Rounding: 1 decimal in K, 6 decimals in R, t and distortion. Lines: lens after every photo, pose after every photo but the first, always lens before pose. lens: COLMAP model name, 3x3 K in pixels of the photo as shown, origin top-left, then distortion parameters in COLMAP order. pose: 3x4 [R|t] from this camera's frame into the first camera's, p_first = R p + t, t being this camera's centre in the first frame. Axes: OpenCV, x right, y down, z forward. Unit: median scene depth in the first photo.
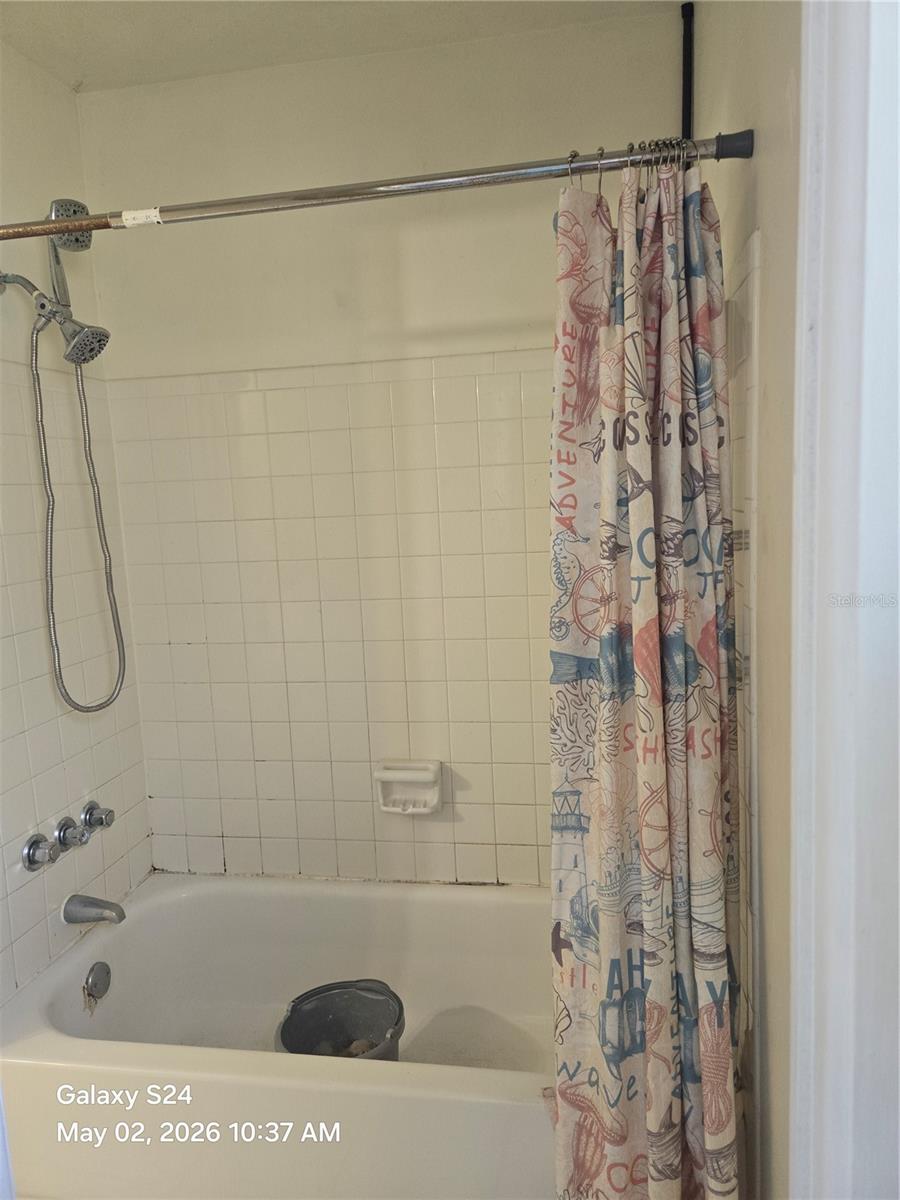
lens RADIAL K [[794.0, 0, 443.5], [0, 794.0, 600.1], [0, 0, 1]] dist [0.060769, -0.052680]
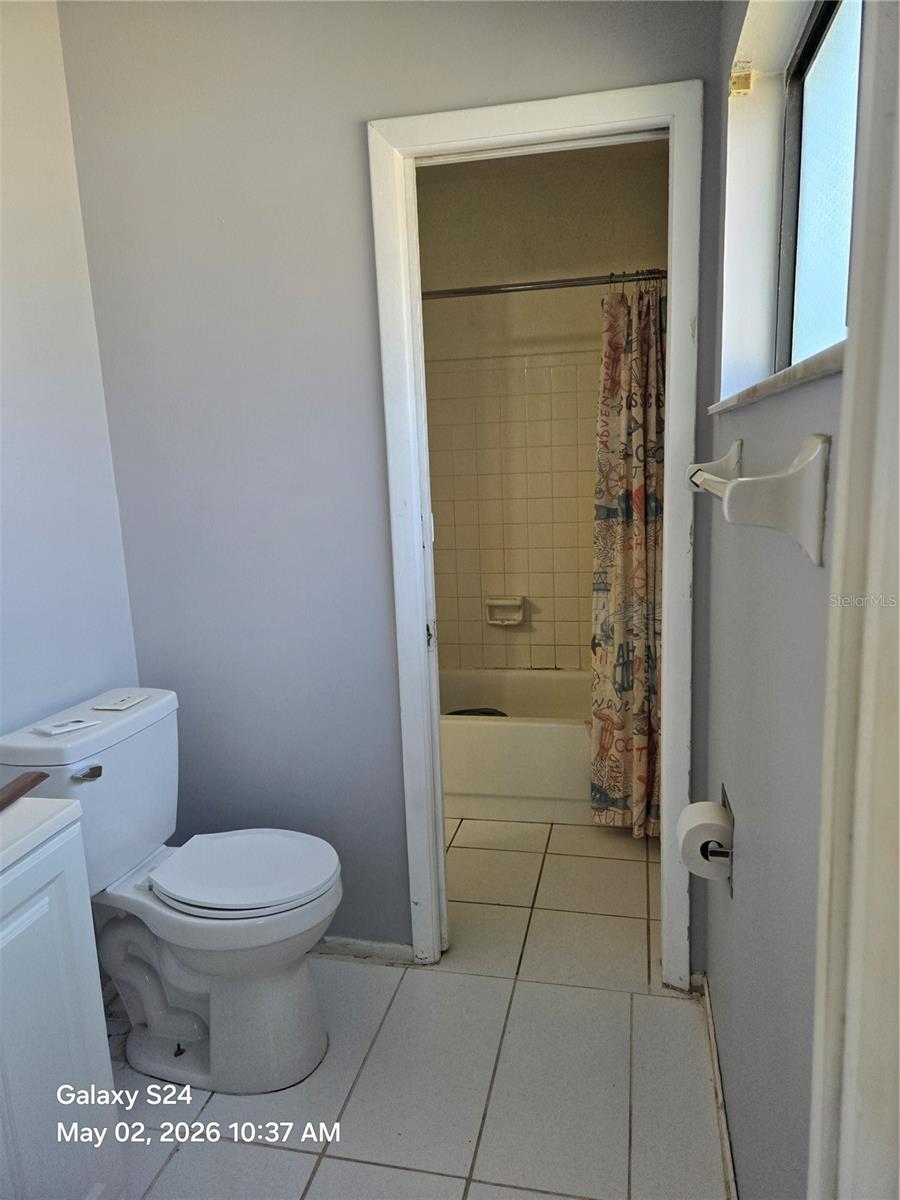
lens RADIAL K [[794.0, 0, 457.7], [0, 794.0, 600.2], [0, 0, 1]] dist [0.060769, -0.052680]
pose [[0.999788, 0.014983, -0.014123, -0.214028], [-0.014317, 0.998834, 0.046098, 0.242507], [0.014797, -0.045886, 0.998837, -1.235513]]
